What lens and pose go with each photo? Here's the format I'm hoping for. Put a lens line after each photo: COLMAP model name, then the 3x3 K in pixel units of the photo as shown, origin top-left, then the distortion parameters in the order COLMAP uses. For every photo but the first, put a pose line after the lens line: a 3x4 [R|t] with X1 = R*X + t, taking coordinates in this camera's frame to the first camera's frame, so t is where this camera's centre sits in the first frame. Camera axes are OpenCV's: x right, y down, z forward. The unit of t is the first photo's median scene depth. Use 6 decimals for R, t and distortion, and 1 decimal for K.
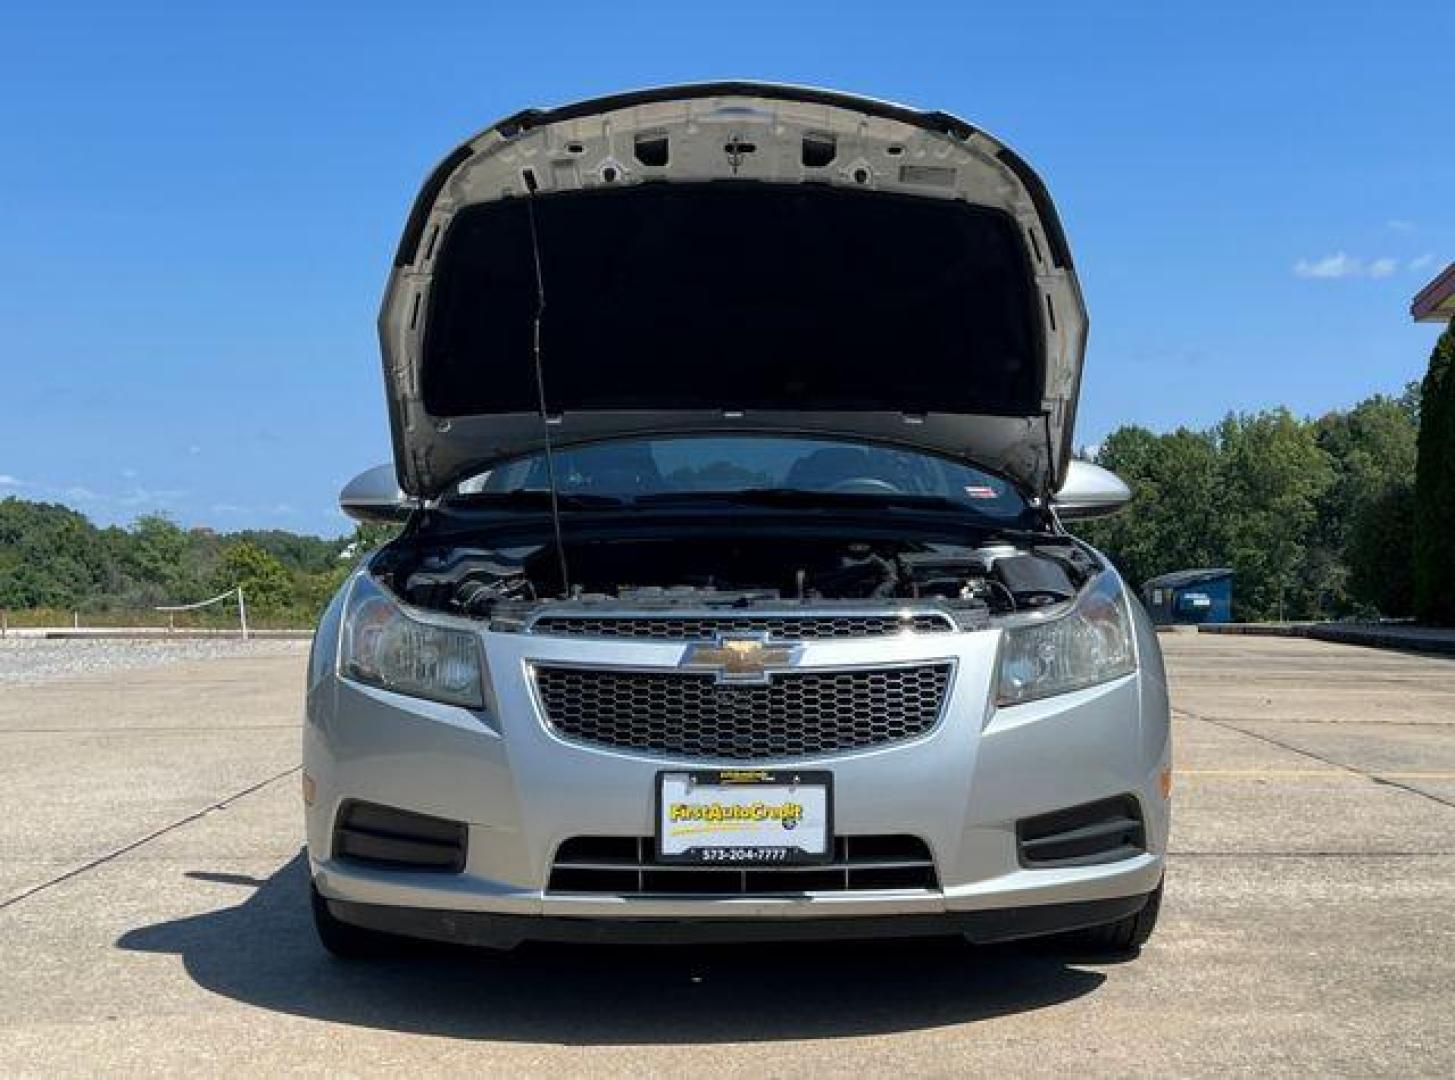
lens RADIAL K [[2824.7, 0, 729.2], [0, 2824.7, 436.5], [0, 0, 1]] dist [0.160824, -0.273134]
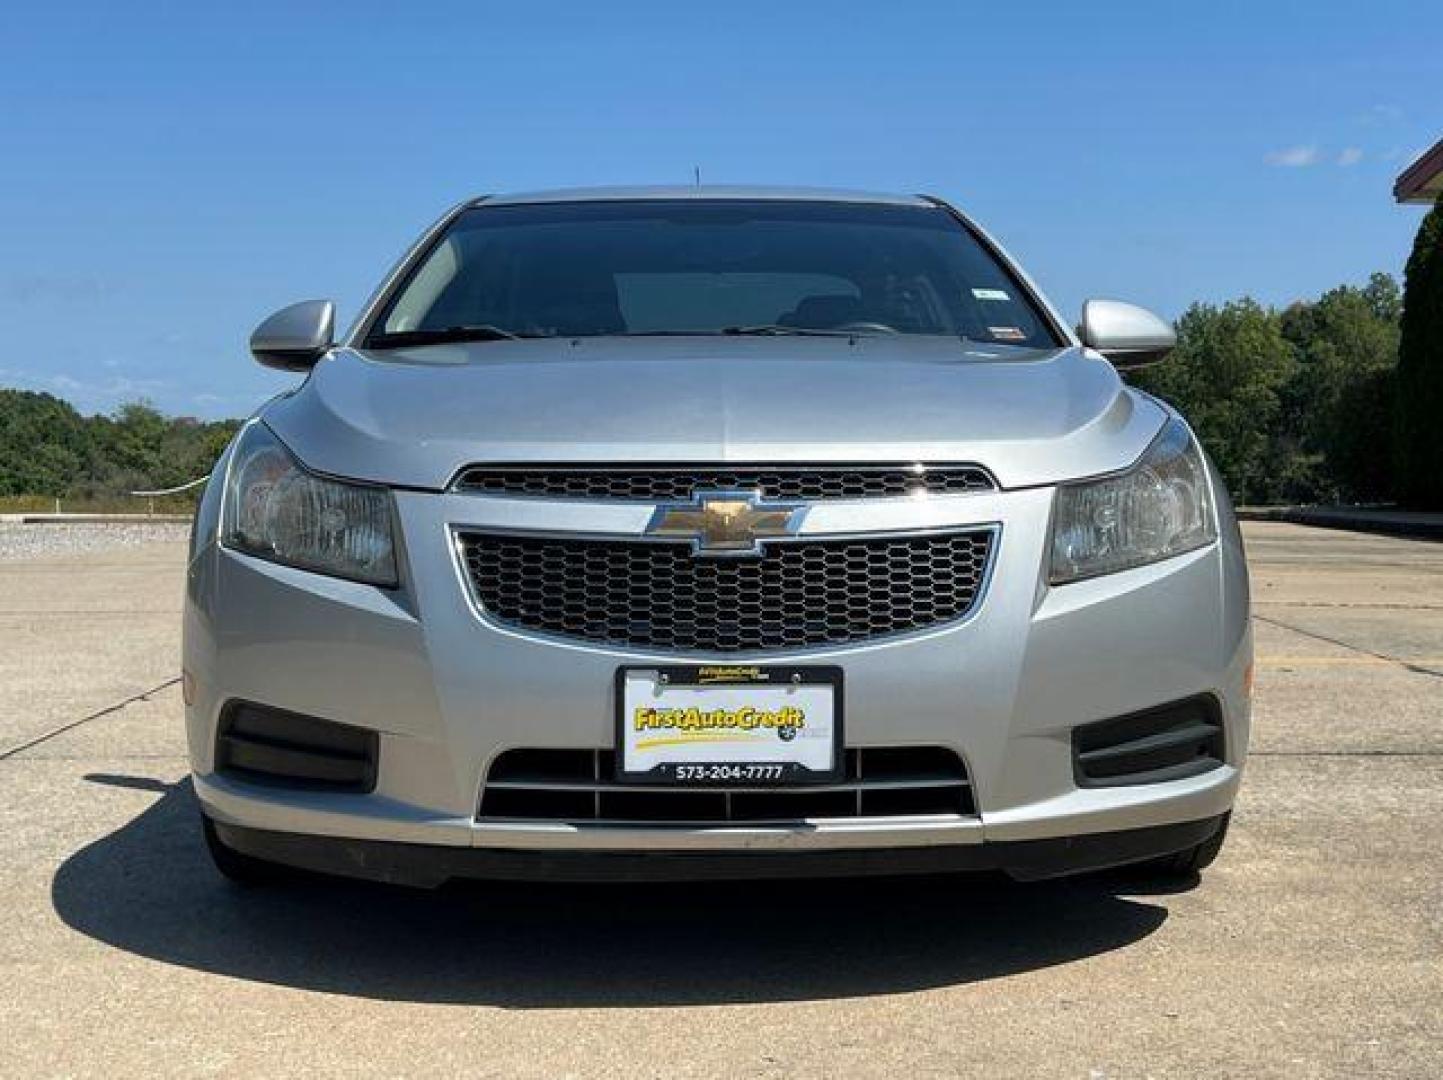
lens RADIAL K [[2477.5, 0, 691.7], [0, 2477.5, 541.1], [0, 0, 1]] dist [0.081172, 0.144096]
pose [[0.999995, 0.000667, -0.002950, -0.002998], [-0.000449, 0.997325, 0.073092, 0.032764], [0.002991, -0.073090, 0.997321, 0.311443]]
